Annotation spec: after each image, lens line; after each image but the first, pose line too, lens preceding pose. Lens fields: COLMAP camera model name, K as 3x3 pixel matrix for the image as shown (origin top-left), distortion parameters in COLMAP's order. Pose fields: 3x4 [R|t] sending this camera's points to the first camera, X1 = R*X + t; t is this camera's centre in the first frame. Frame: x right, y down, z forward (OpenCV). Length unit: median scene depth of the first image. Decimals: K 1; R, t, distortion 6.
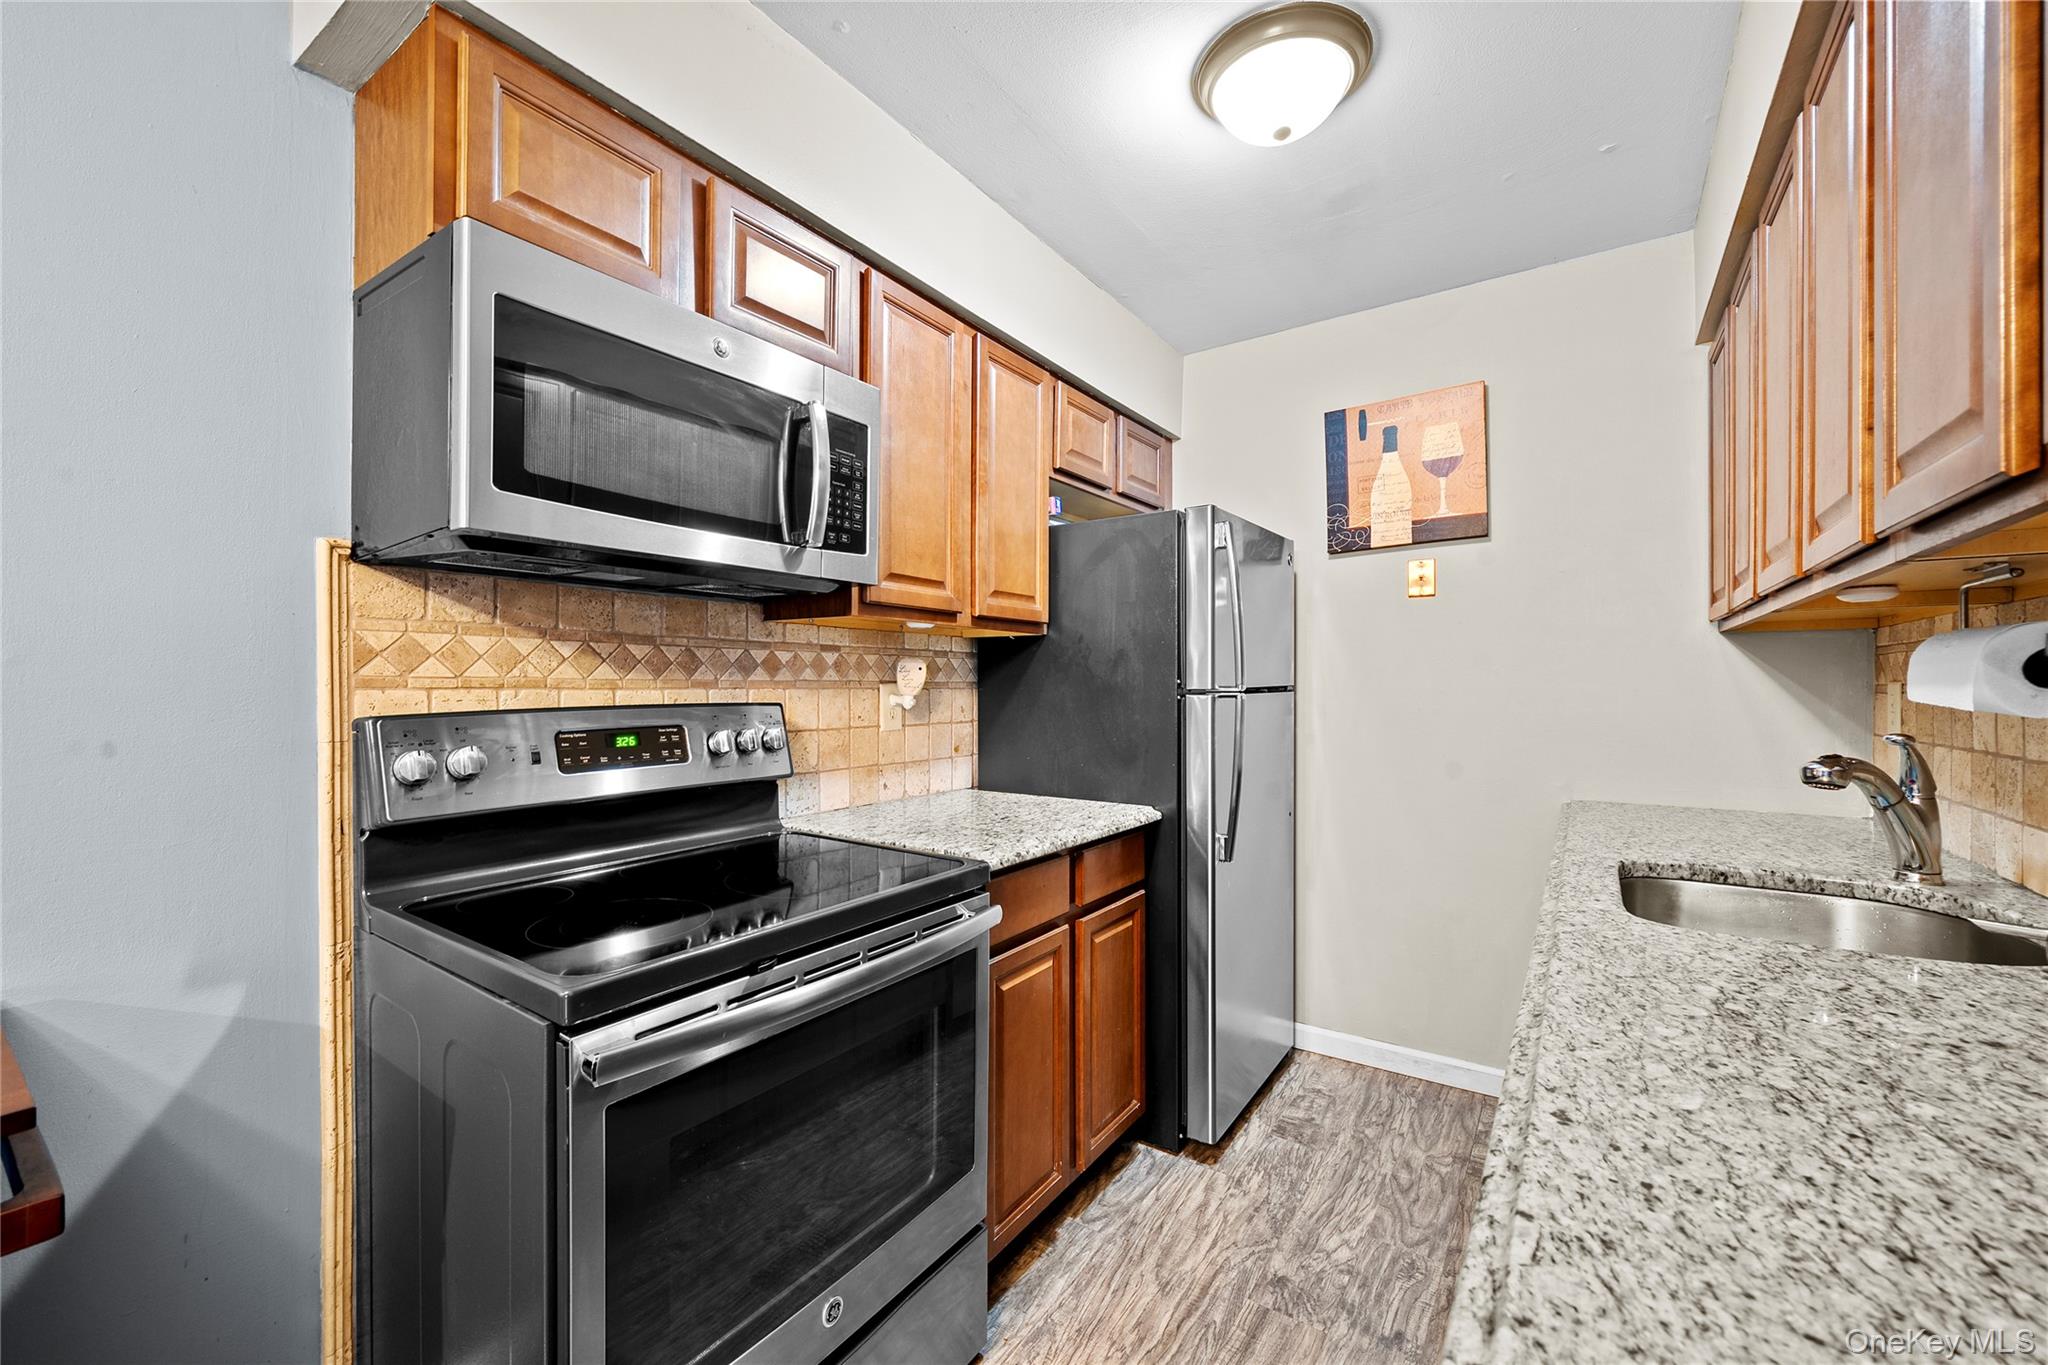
lens RADIAL K [[825.6, 0, 1023.2], [0, 825.6, 687.2], [0, 0, 1]] dist [-0.001513, -0.000253]
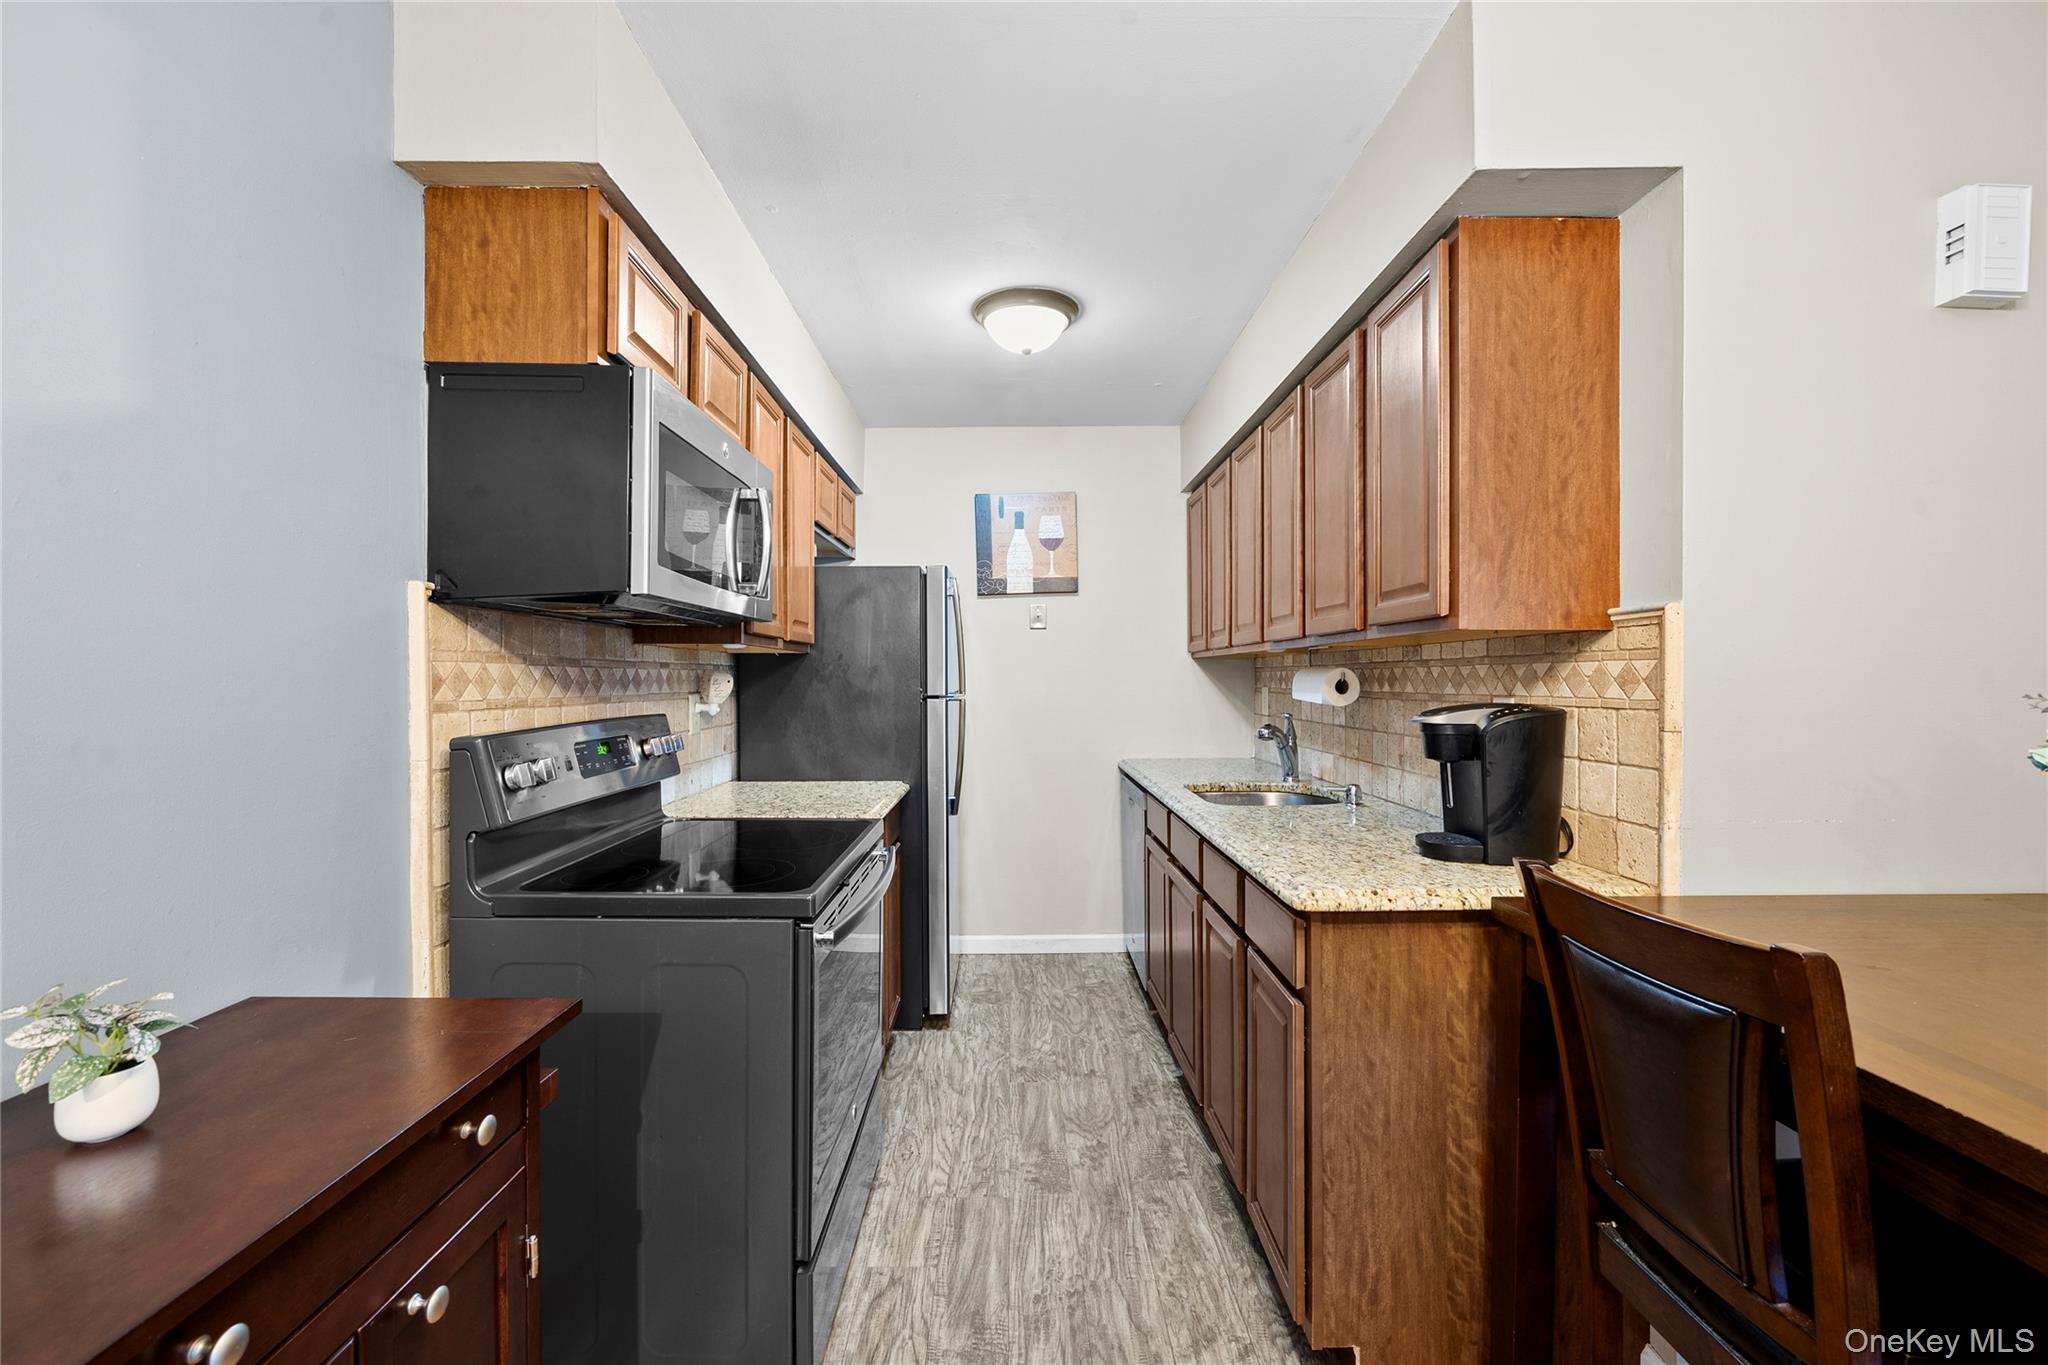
lens RADIAL K [[825.6, 0, 1024.3], [0, 825.6, 683.6], [0, 0, 1]] dist [-0.001513, -0.000253]
pose [[0.816192, -0.007656, 0.577730, -0.547878], [0.005629, 0.999970, 0.005299, -0.027226], [-0.577753, -0.001073, 0.816211, -0.273289]]
